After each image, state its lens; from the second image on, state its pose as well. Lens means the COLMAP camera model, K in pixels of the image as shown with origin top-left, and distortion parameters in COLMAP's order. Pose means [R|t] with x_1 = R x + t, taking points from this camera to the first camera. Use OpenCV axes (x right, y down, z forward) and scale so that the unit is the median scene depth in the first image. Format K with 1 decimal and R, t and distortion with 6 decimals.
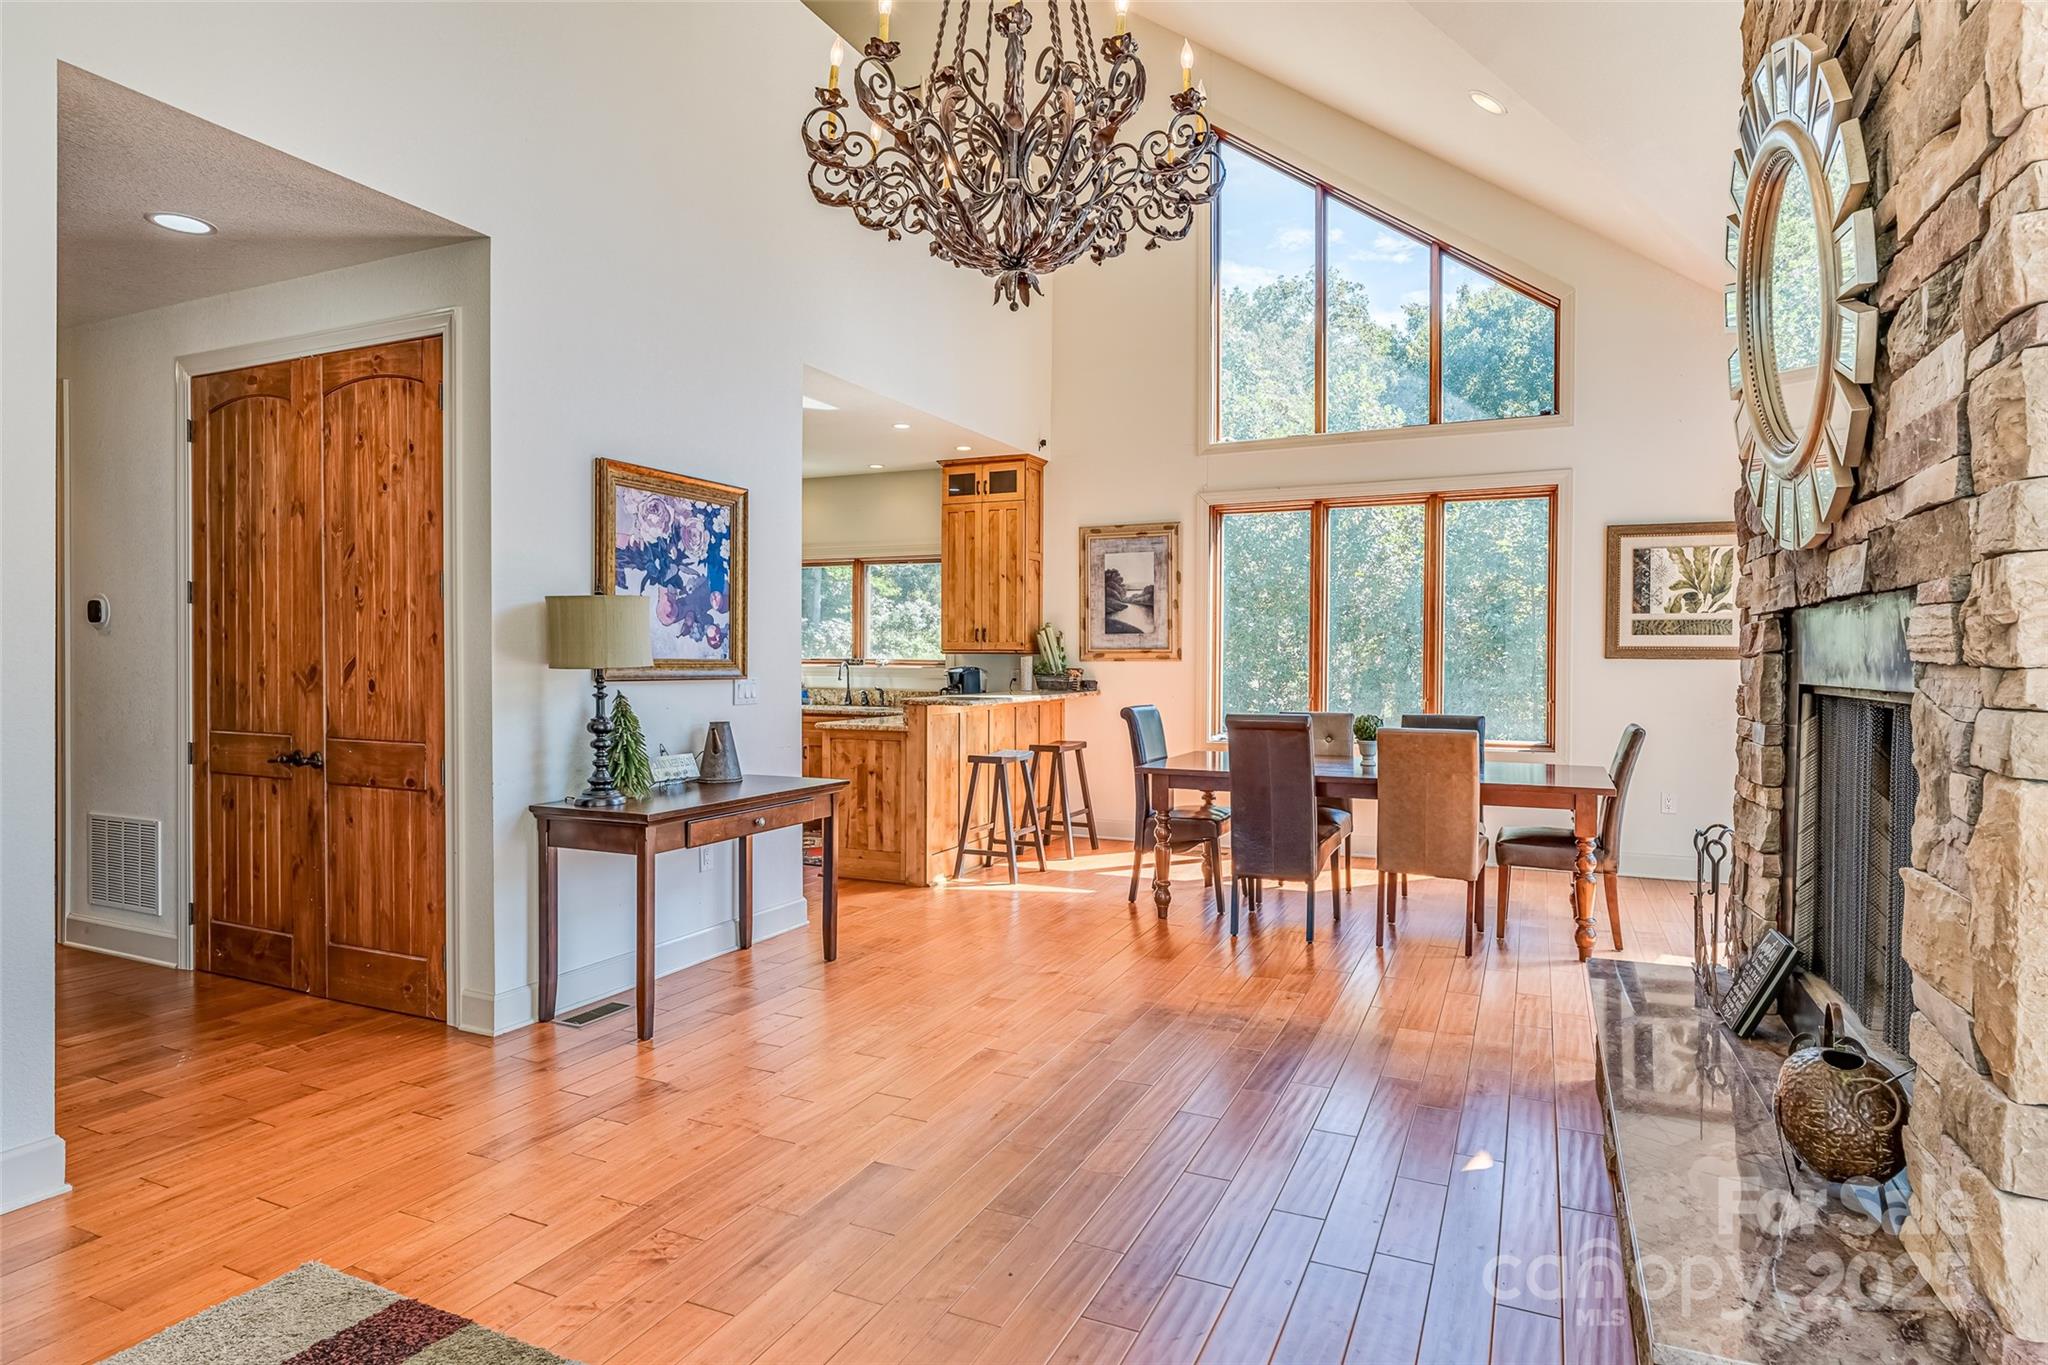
lens RADIAL K [[1104.3, 0, 1022.7], [0, 1104.3, 674.9], [0, 0, 1]] dist [-0.016684, -0.000458]
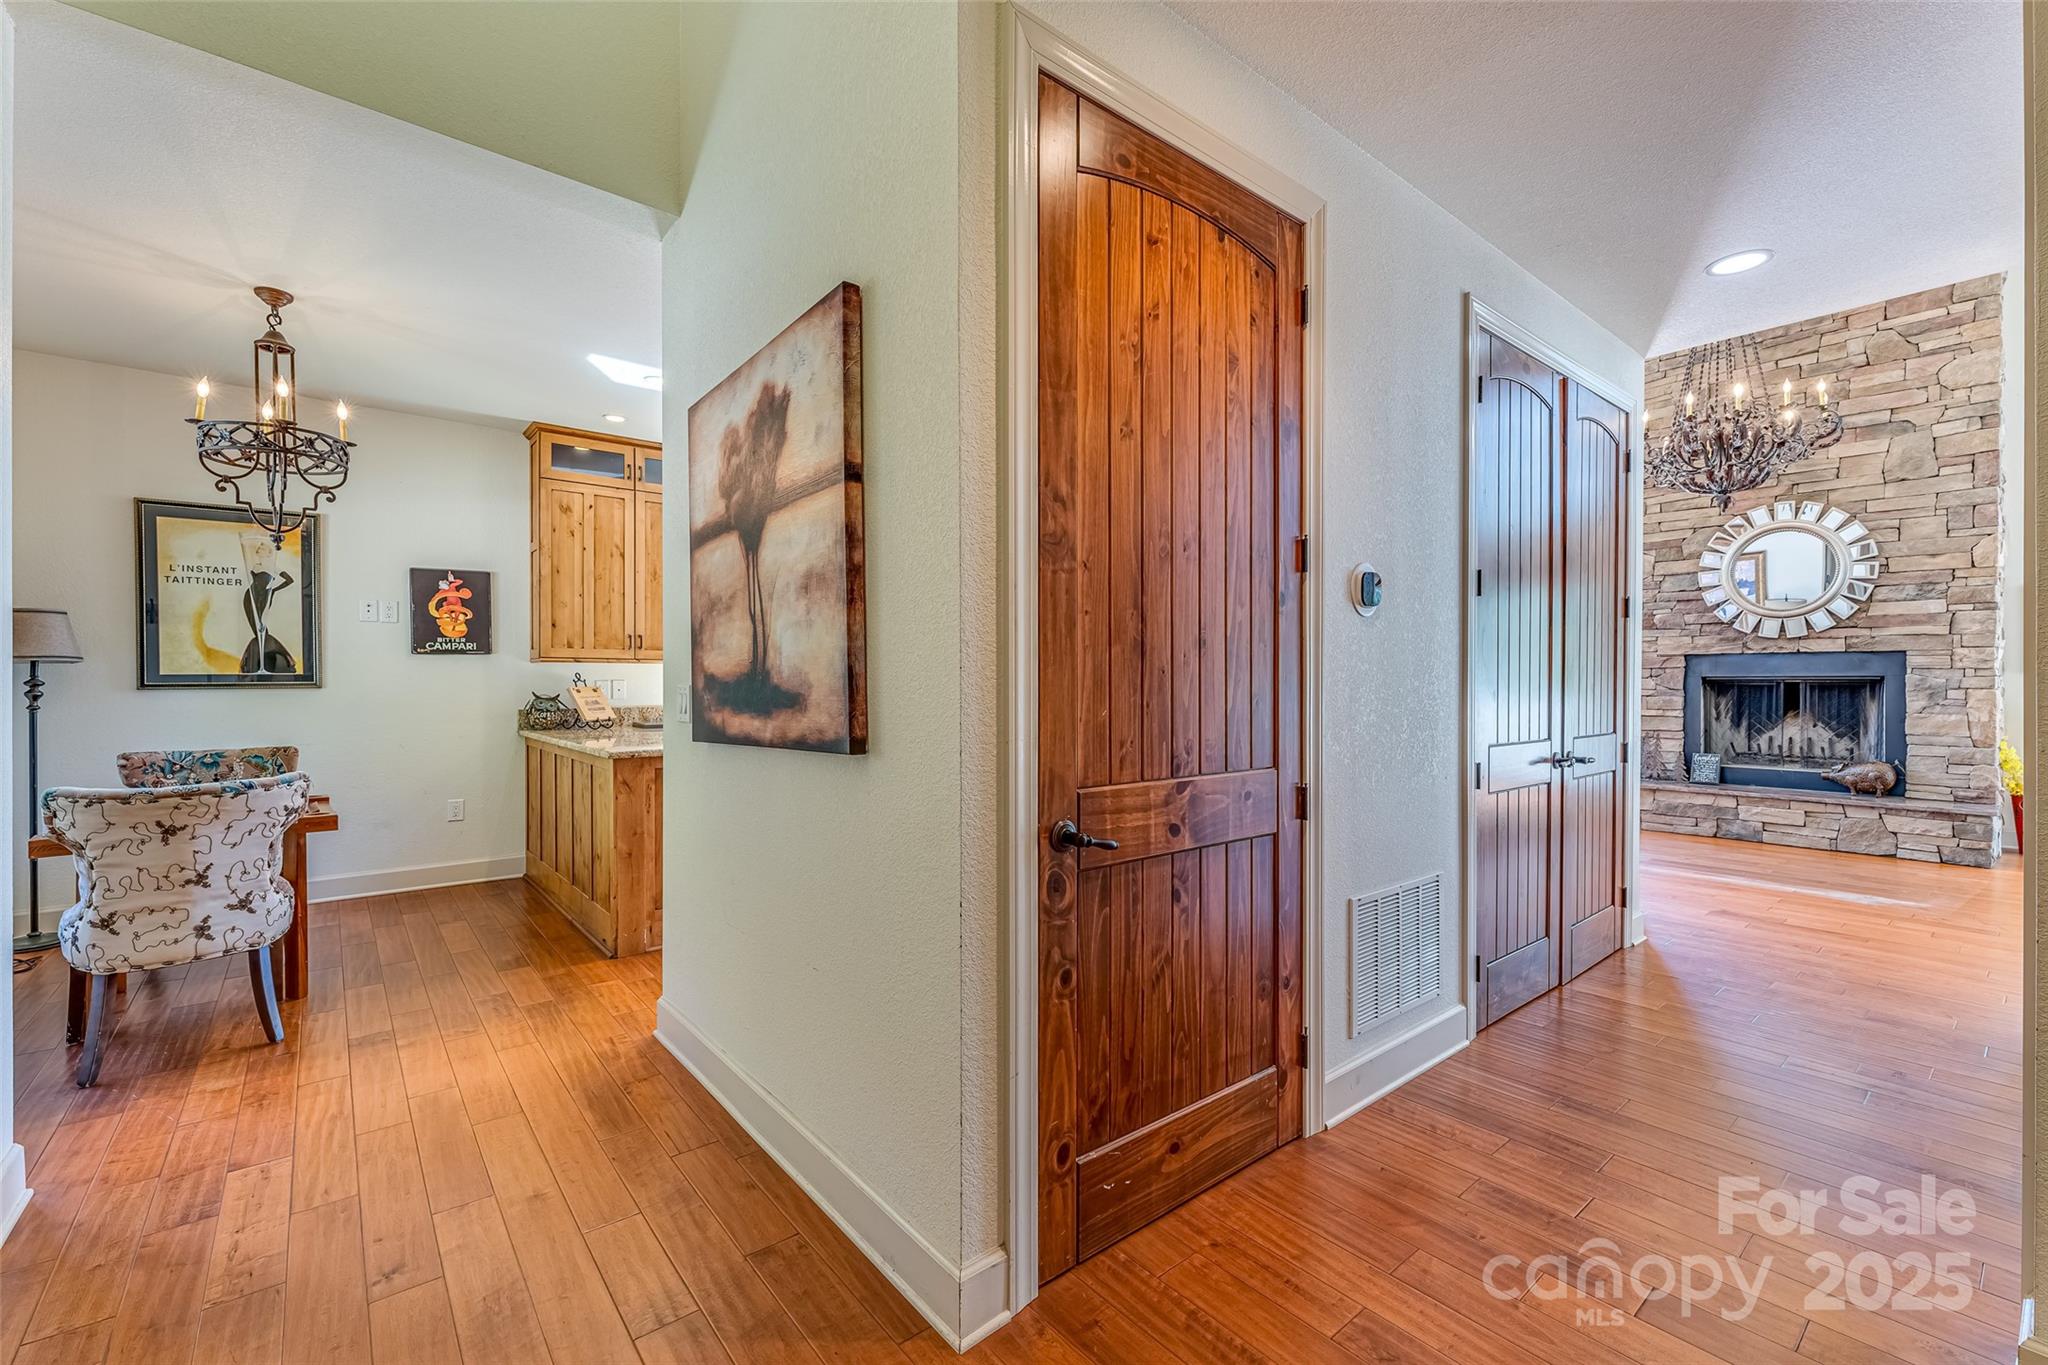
lens RADIAL K [[845.0, 0, 1020.3], [0, 845.0, 683.3], [0, 0, 1]] dist [-0.000789, 0.000387]
pose [[0.442924, -0.008171, 0.896522, -0.898584], [0.015865, 0.999873, 0.001275, -0.002580], [-0.896419, 0.013658, 0.442998, 0.623957]]
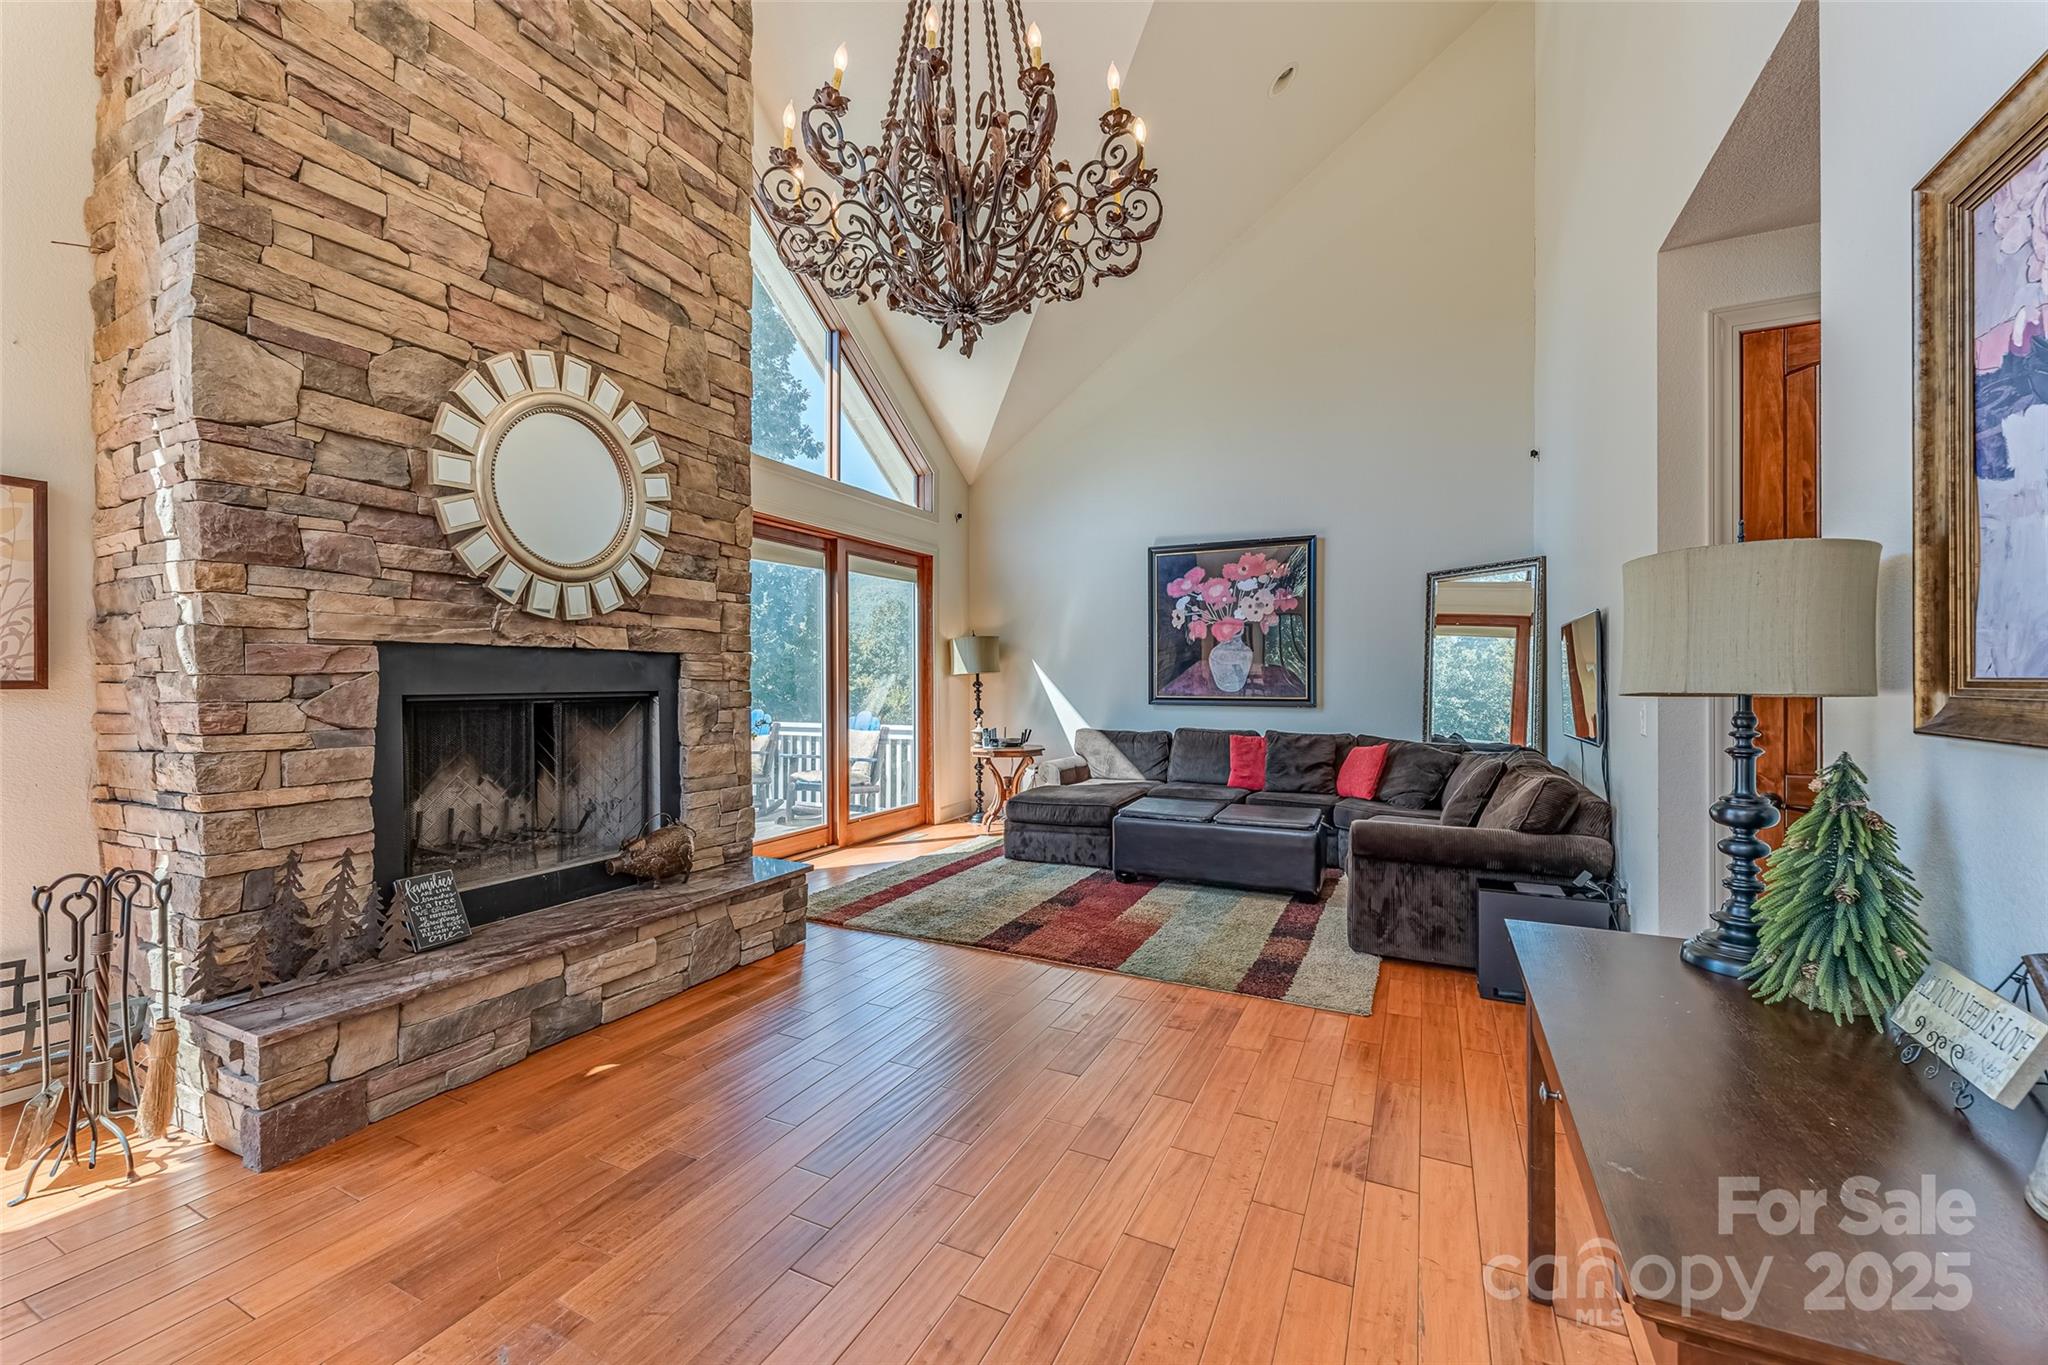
lens RADIAL K [[816.4, 0, 1024.0], [0, 816.4, 682.5], [0, 0, 1]] dist [0.000751, 0.000433]
pose [[-0.999822, -0.000818, 0.018869, -0.034537], [-0.000496, 0.999854, 0.017077, -0.009495], [-0.018880, 0.017065, -0.999676, 0.737456]]
